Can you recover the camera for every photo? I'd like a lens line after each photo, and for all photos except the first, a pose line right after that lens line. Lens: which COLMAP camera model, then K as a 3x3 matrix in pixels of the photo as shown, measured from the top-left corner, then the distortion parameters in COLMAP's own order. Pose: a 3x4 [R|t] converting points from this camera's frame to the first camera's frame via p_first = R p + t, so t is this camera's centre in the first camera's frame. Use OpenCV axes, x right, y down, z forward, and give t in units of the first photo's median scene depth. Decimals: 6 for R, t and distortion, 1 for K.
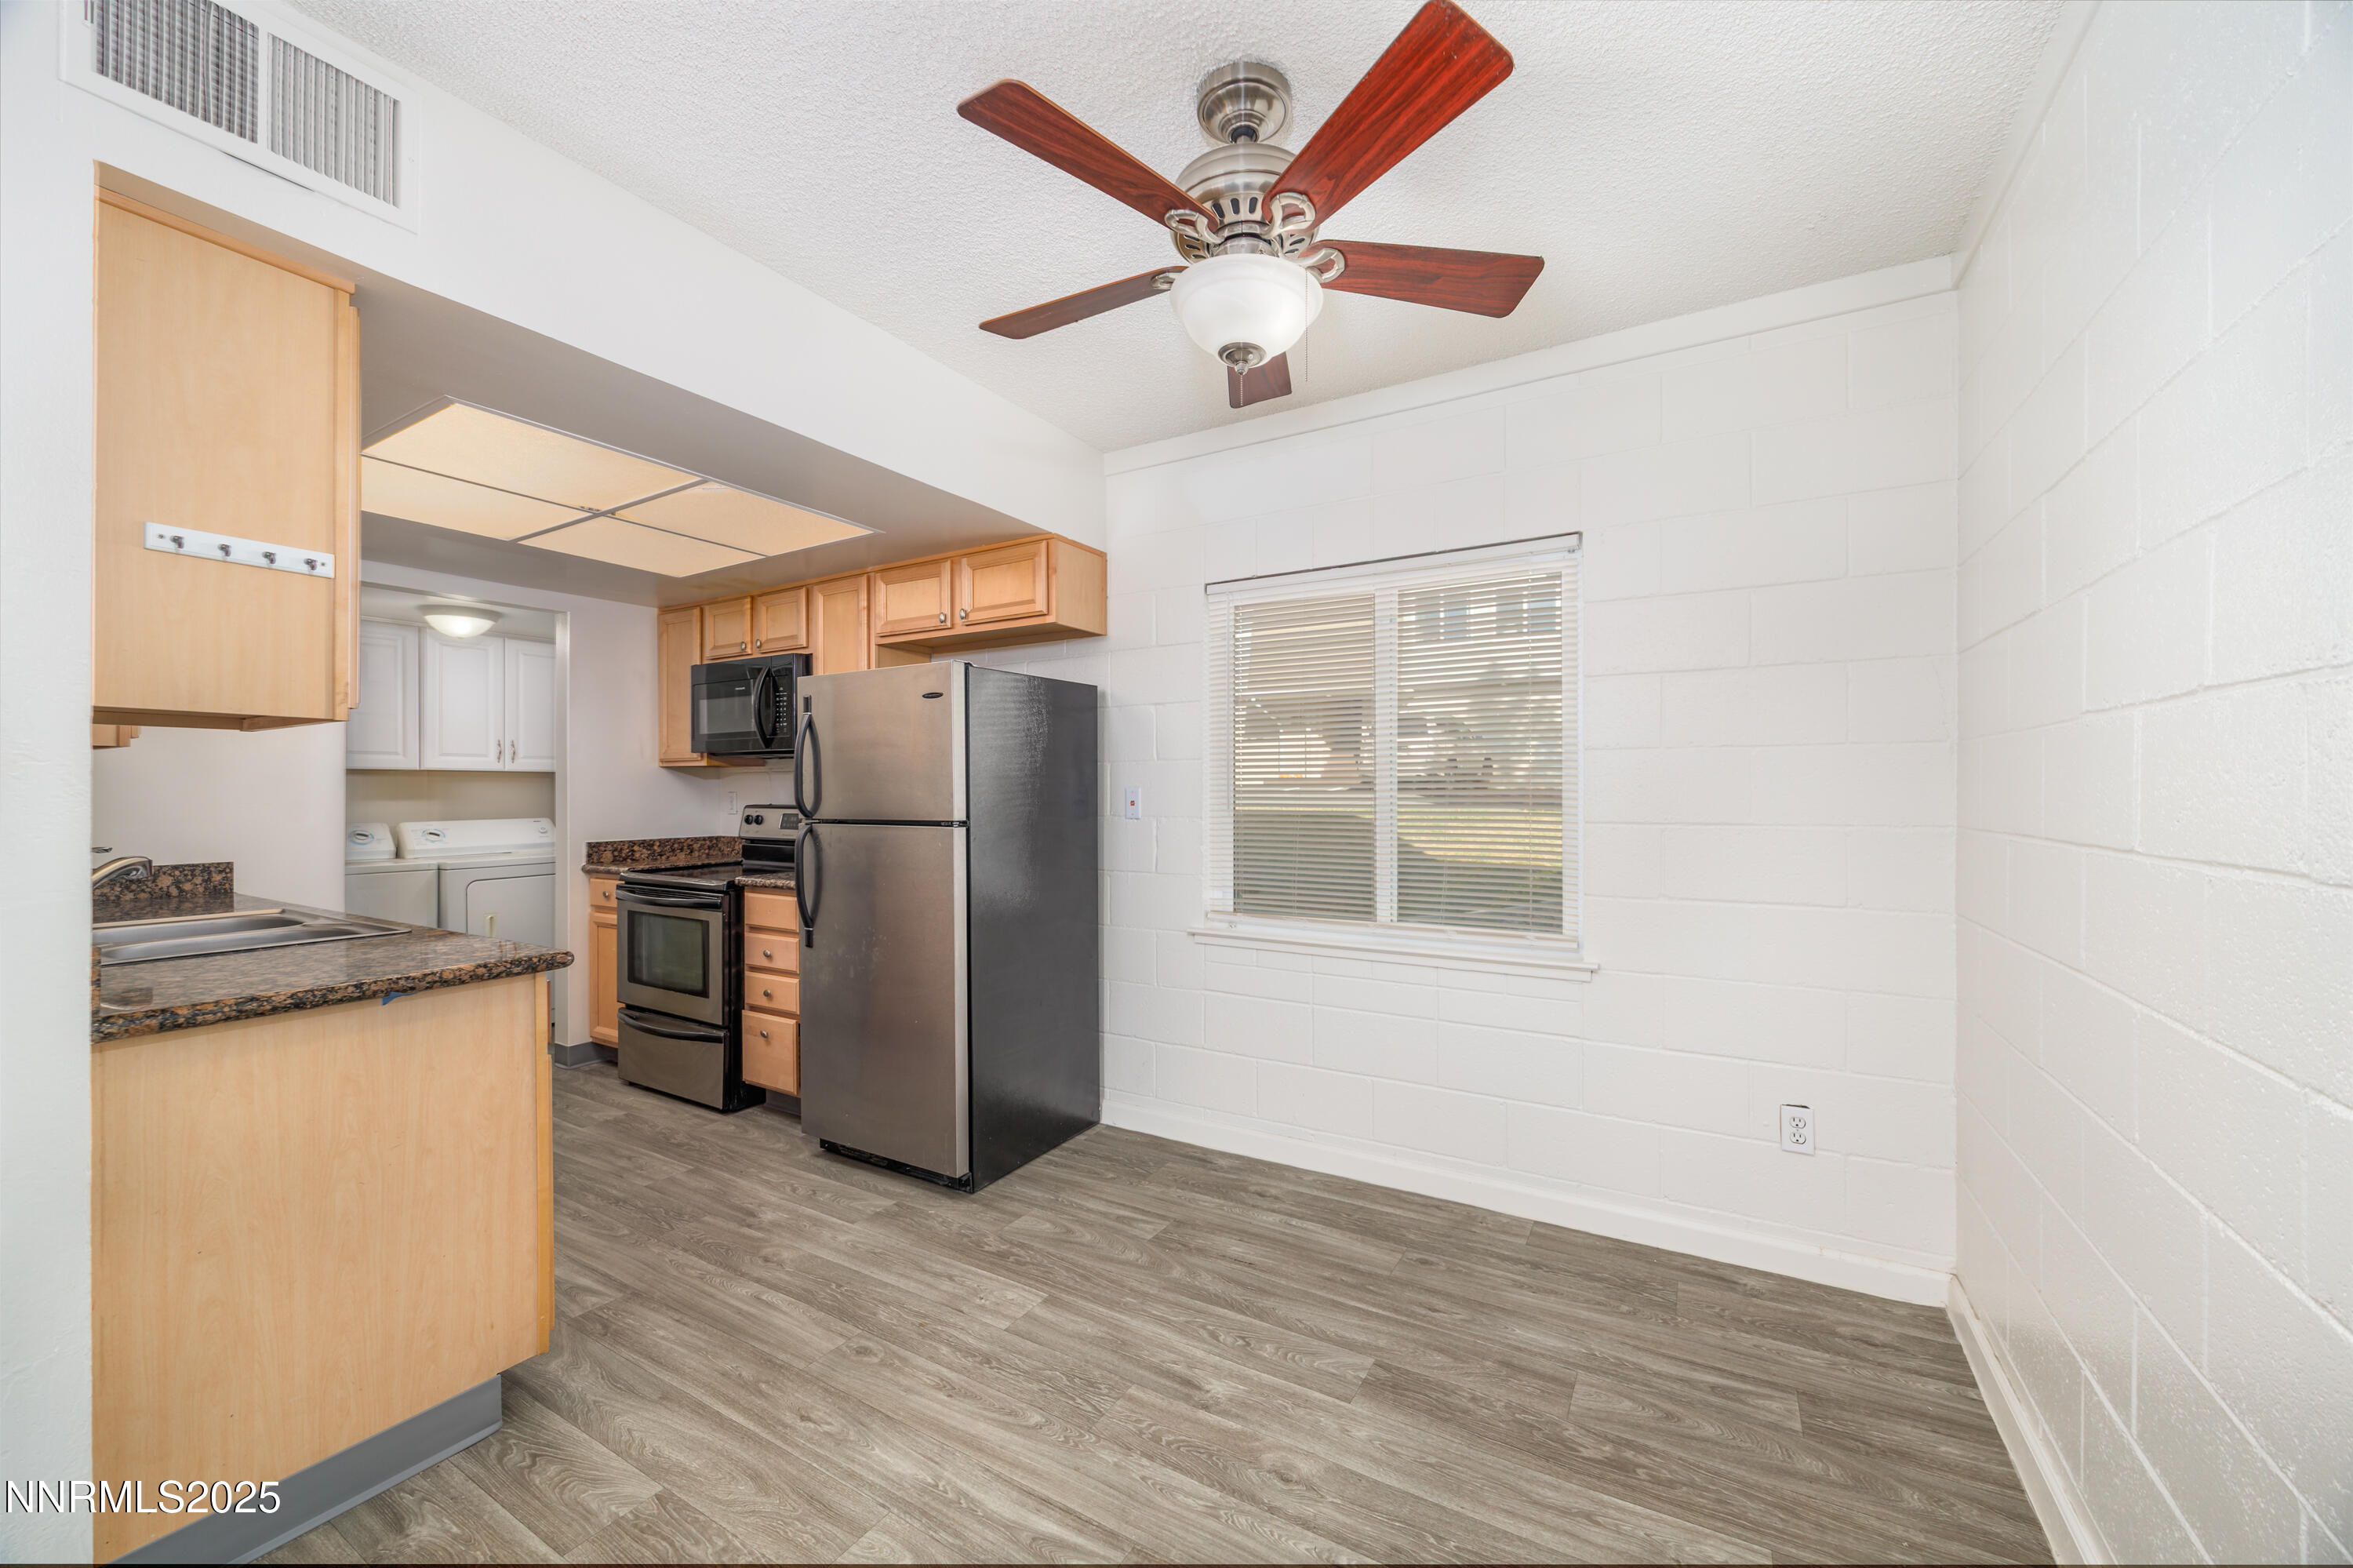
lens RADIAL K [[893.0, 0, 1183.6], [0, 893.0, 791.2], [0, 0, 1]] dist [-0.009696, -0.000129]
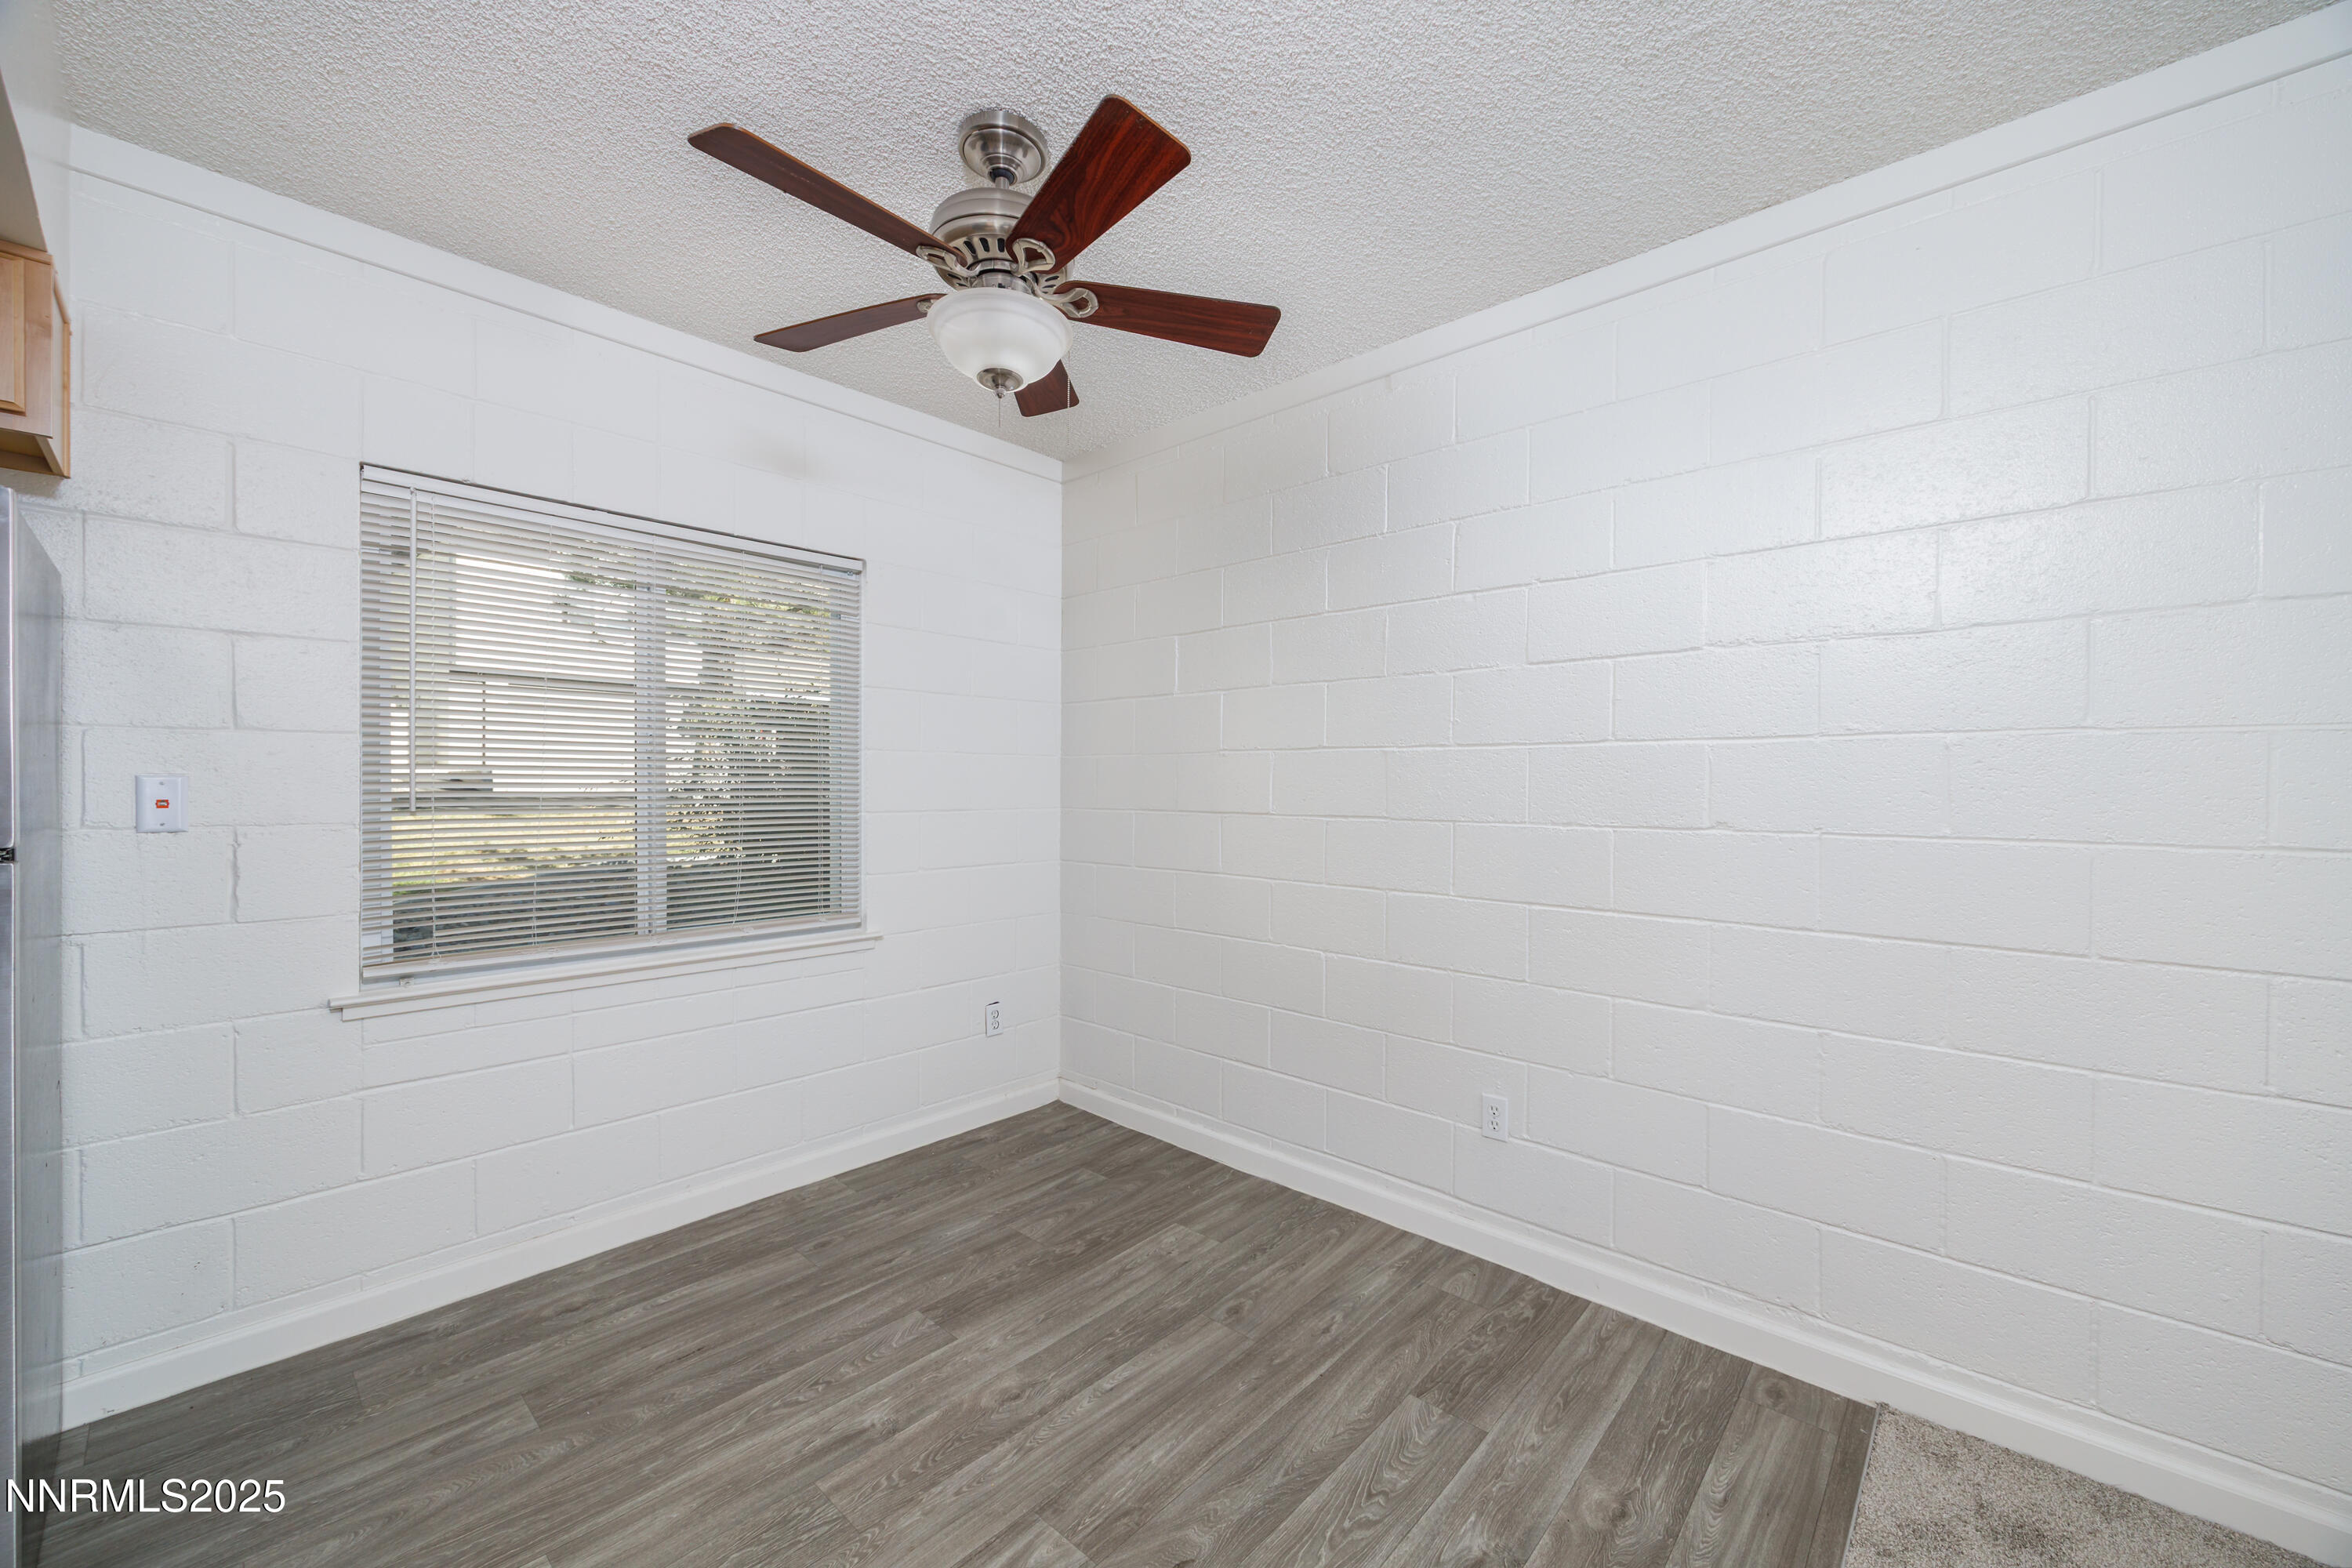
lens RADIAL K [[892.5, 0, 1188.4], [0, 892.5, 780.7], [0, 0, 1]] dist [-0.009696, -0.000129]
pose [[0.208350, 0.005936, 0.978036, -0.706246], [-0.000517, 0.999982, -0.005959, 0.003056], [-0.978054, 0.000736, 0.208349, 0.415155]]
